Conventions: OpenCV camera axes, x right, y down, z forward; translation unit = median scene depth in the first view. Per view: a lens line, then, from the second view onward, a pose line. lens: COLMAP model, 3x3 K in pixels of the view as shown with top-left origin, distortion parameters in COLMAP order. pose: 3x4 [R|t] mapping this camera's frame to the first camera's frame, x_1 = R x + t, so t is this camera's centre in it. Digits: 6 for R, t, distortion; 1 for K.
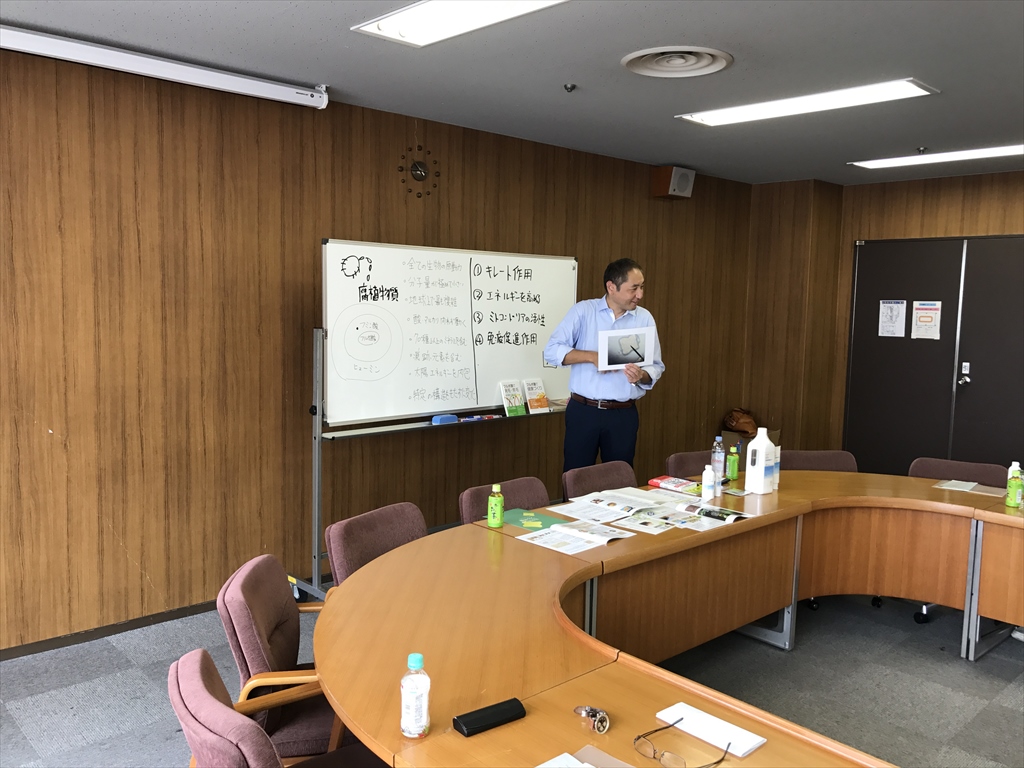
lens RADIAL K [[843.7, 0, 512.0], [0, 843.7, 384.0], [0, 0, 1]] dist [0.039762, -0.005589]
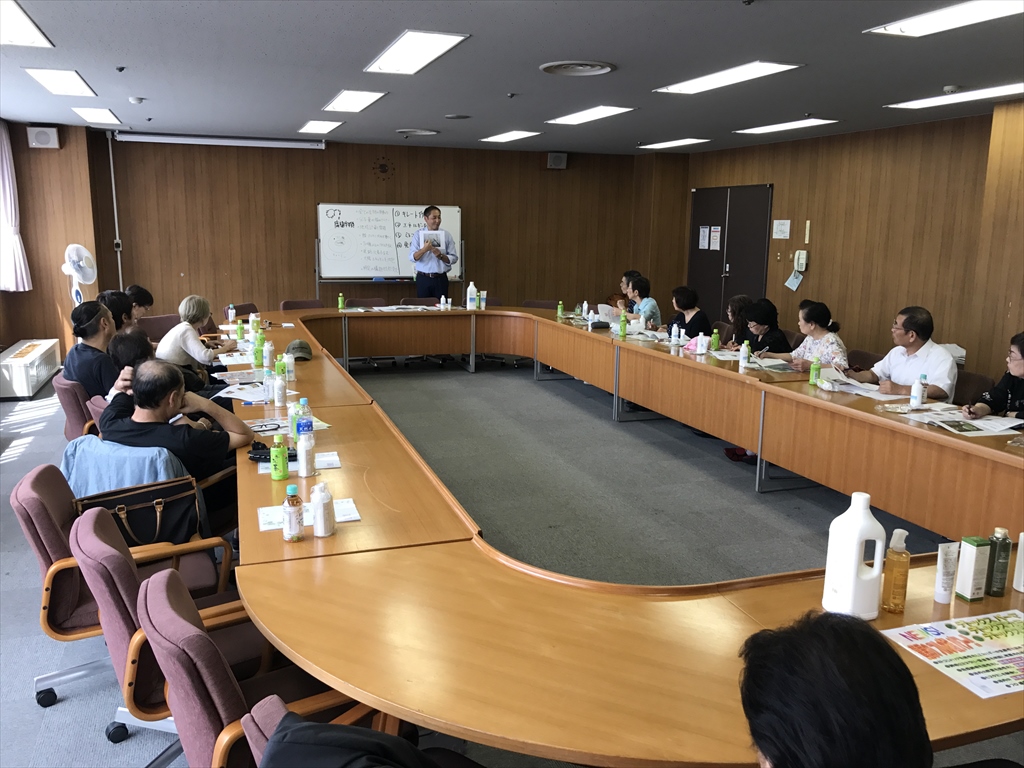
lens RADIAL K [[843.7, 0, 512.0], [0, 843.7, 384.0], [0, 0, 1]] dist [0.039762, -0.005589]
pose [[0.907669, 0.067411, -0.414238, 1.256905], [-0.035875, 0.995866, 0.083455, 0.123536], [0.418152, -0.060889, 0.906334, -0.986757]]
